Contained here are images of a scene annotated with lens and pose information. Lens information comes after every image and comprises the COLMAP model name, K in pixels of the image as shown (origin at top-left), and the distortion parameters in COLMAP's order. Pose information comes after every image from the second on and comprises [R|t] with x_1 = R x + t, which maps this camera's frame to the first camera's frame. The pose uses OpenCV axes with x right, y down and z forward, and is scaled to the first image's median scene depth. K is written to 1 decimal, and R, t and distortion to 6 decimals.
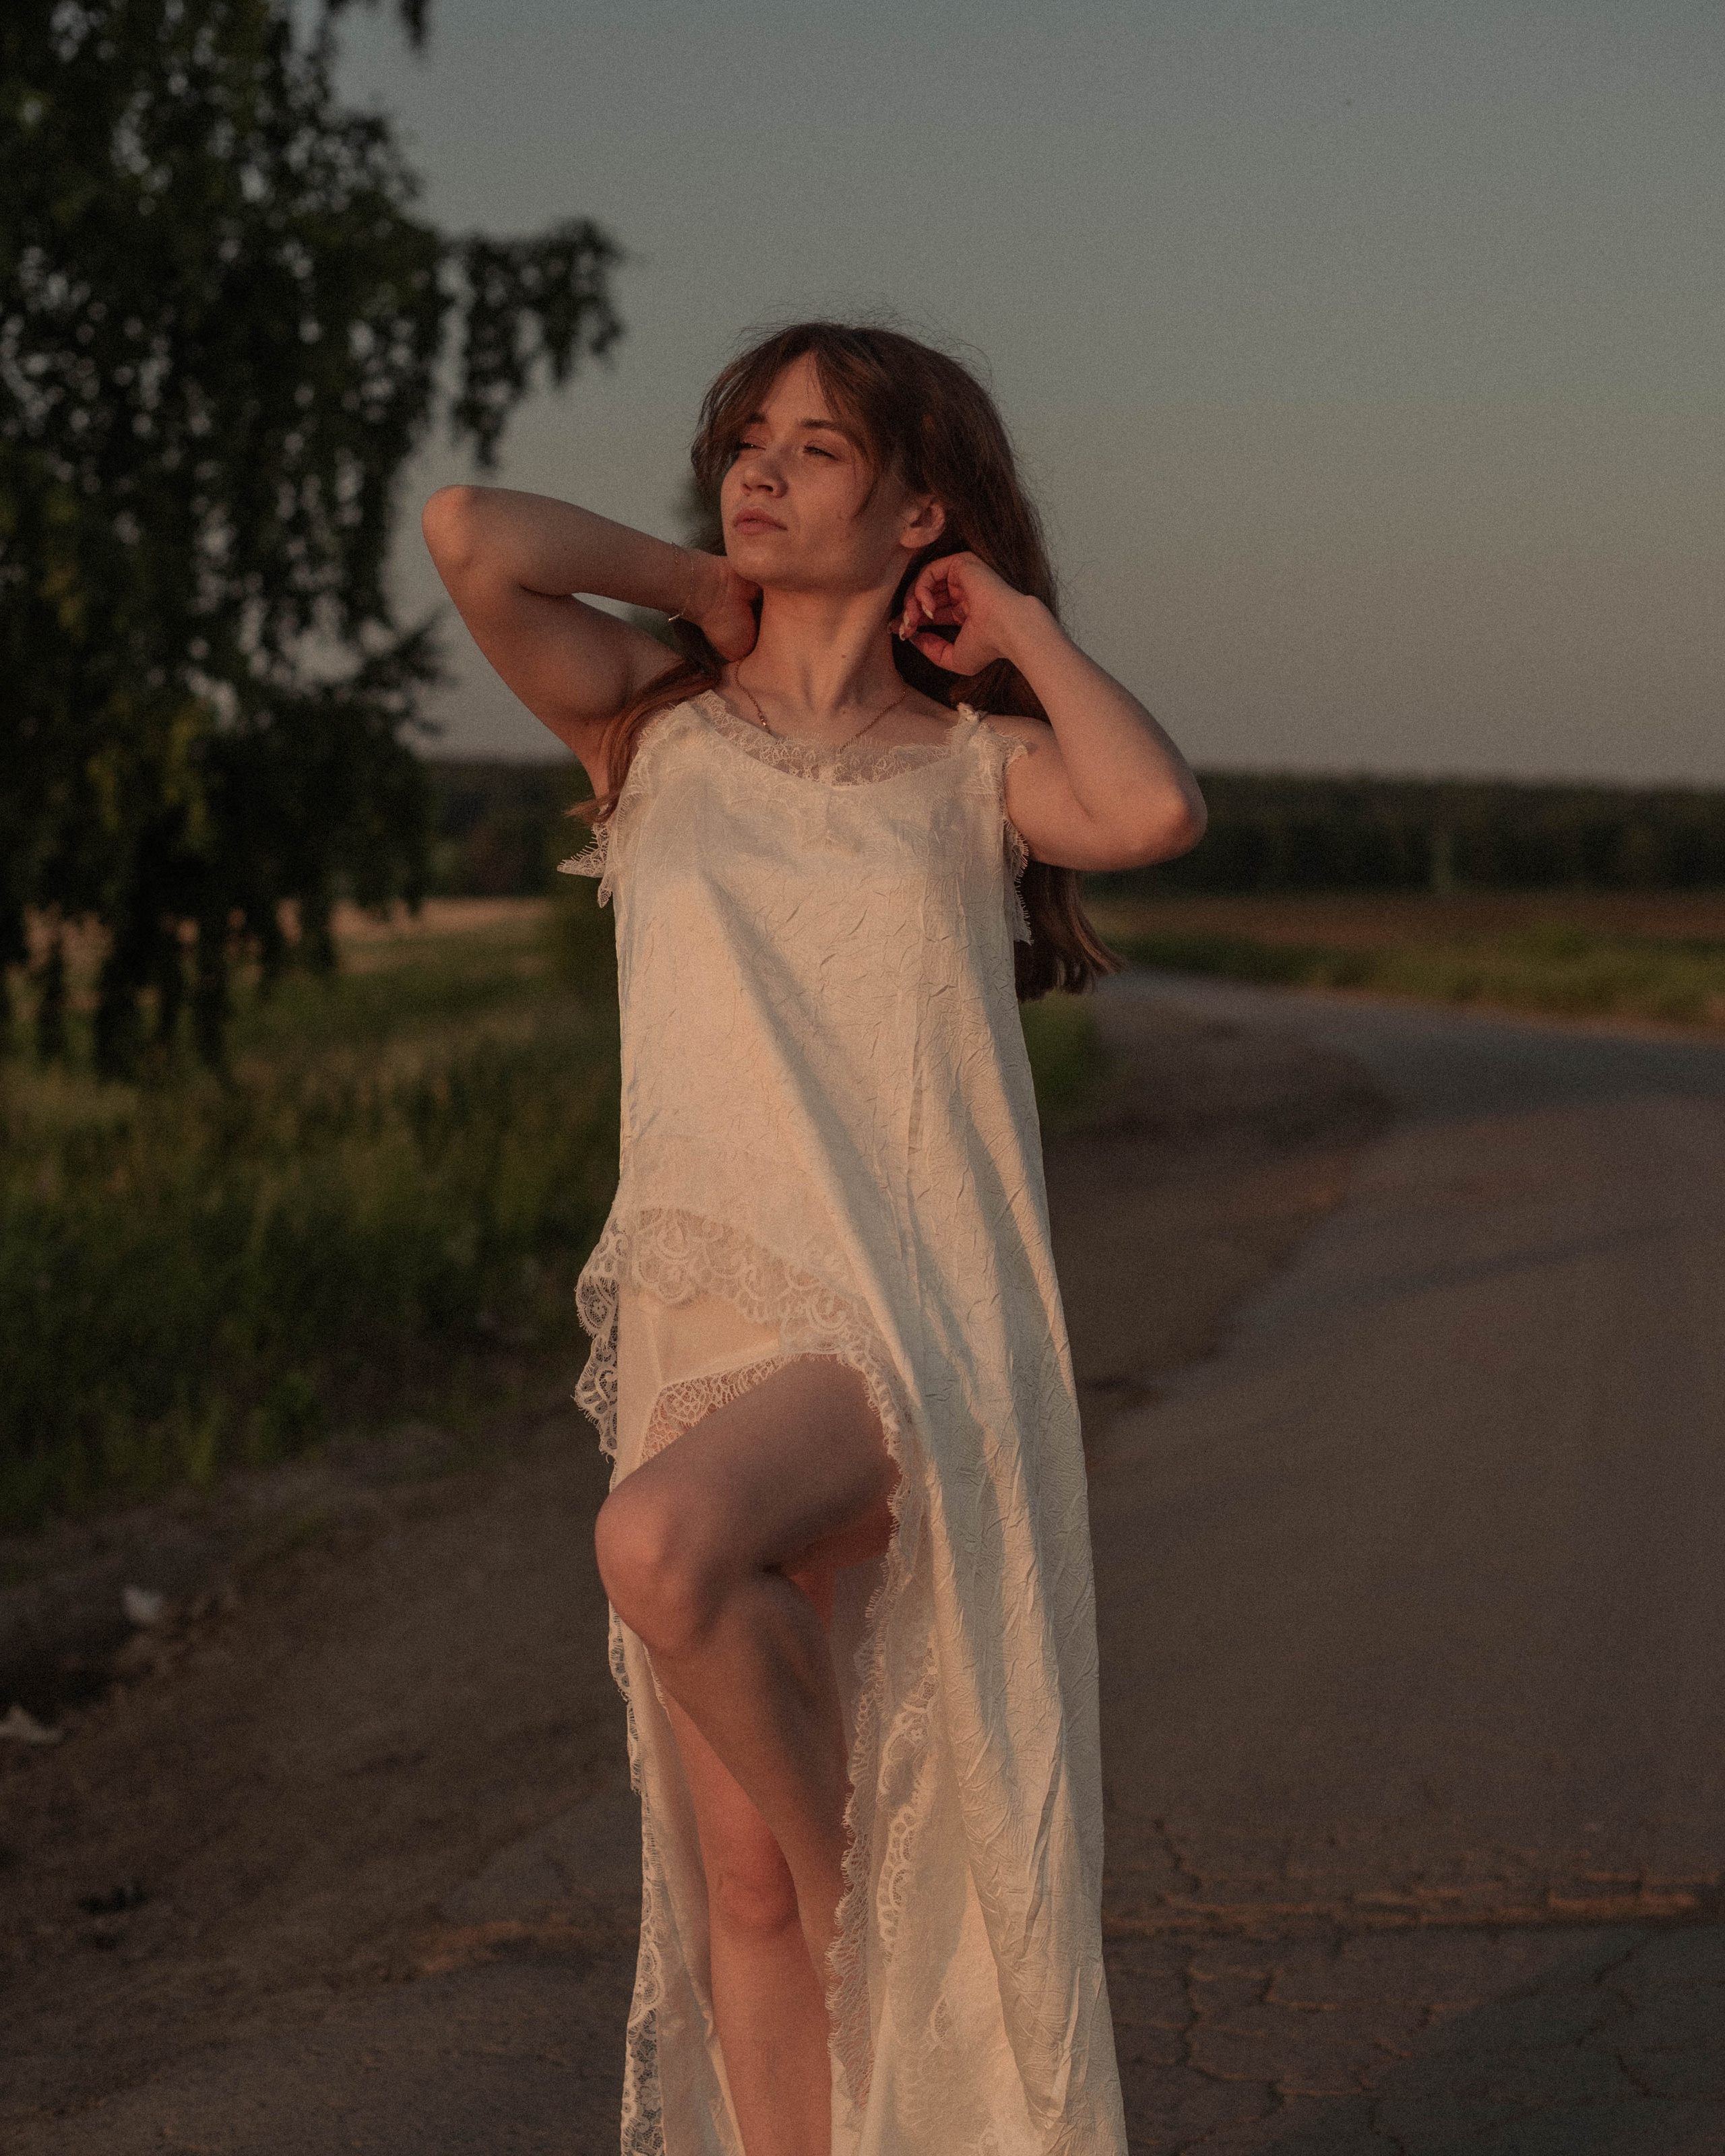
lens RADIAL K [[3971.8, 0, 862.5], [0, 3971.8, 1078.0], [0, 0, 1]] dist [-0.082335, -0.068712]
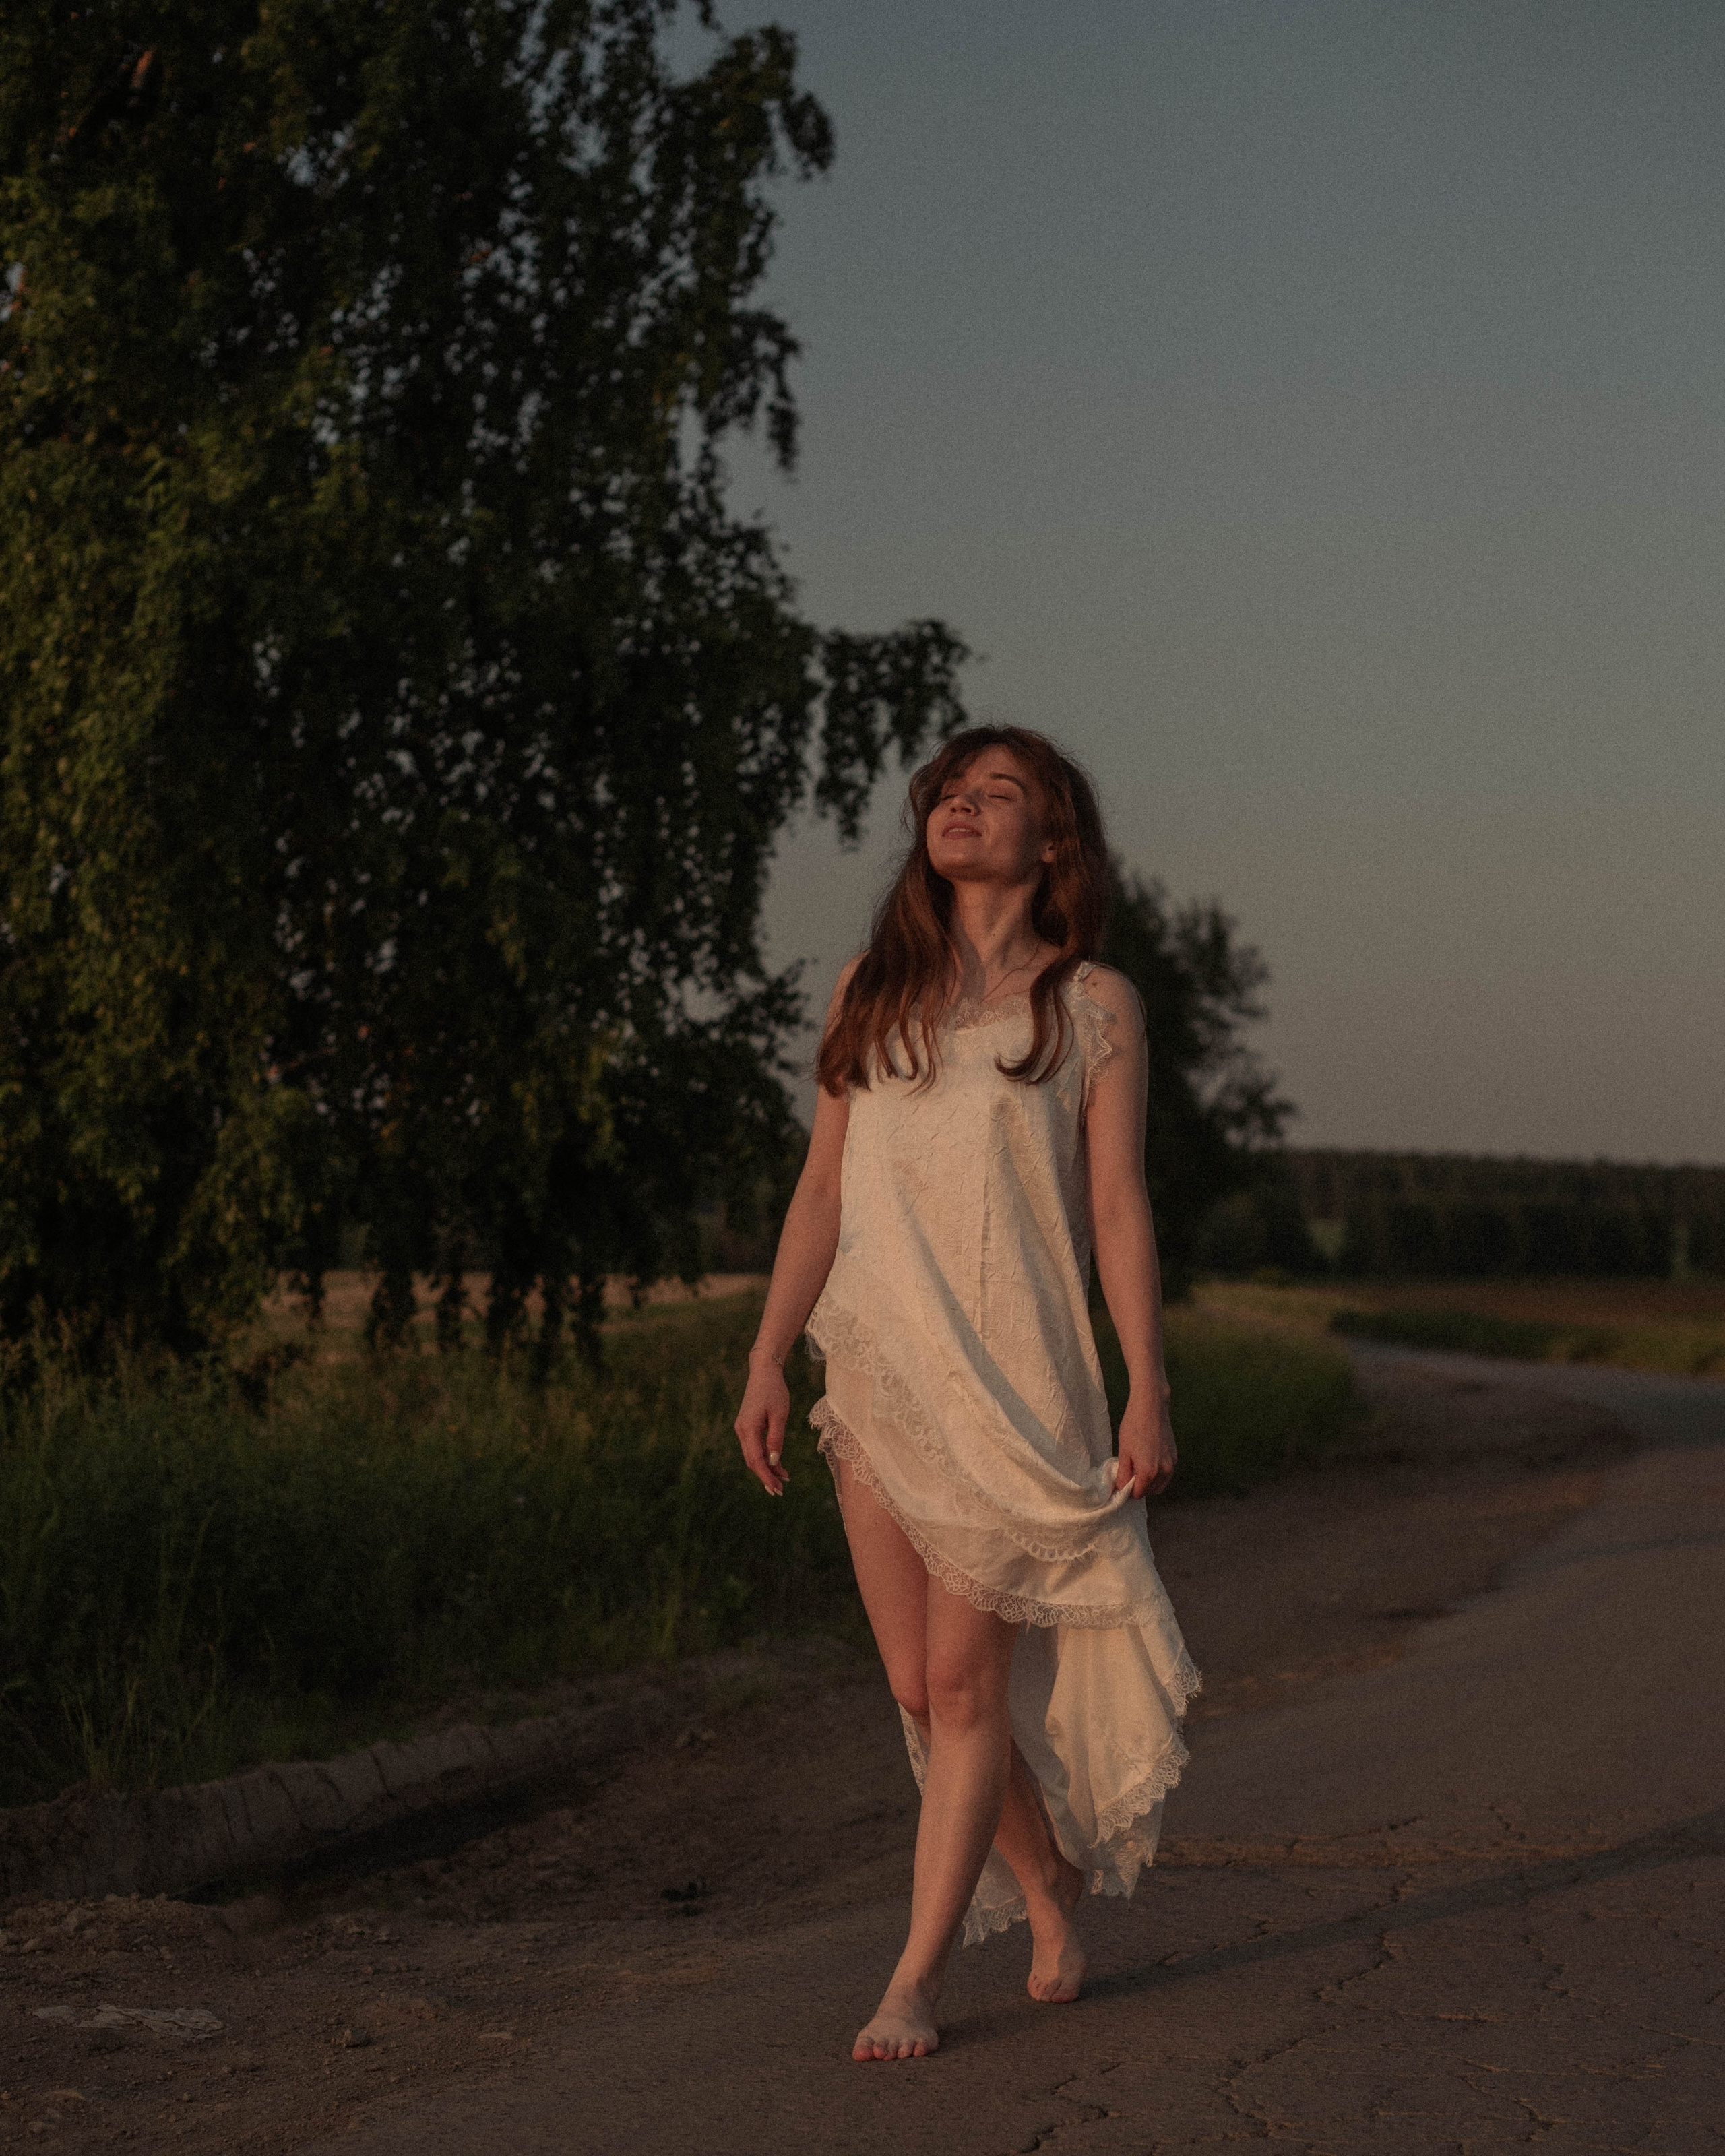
lens RADIAL K [[3968.9, 0, 932.2], [0, 3968.9, 1240.2], [0, 0, 1]] dist [-0.046794, -0.027366]
pose [[0.999022, 0.016149, -0.041161, -0.021670], [-0.018413, 0.998304, -0.055230, 0.023838], [0.040200, 0.055934, 0.997625, -0.128043]]
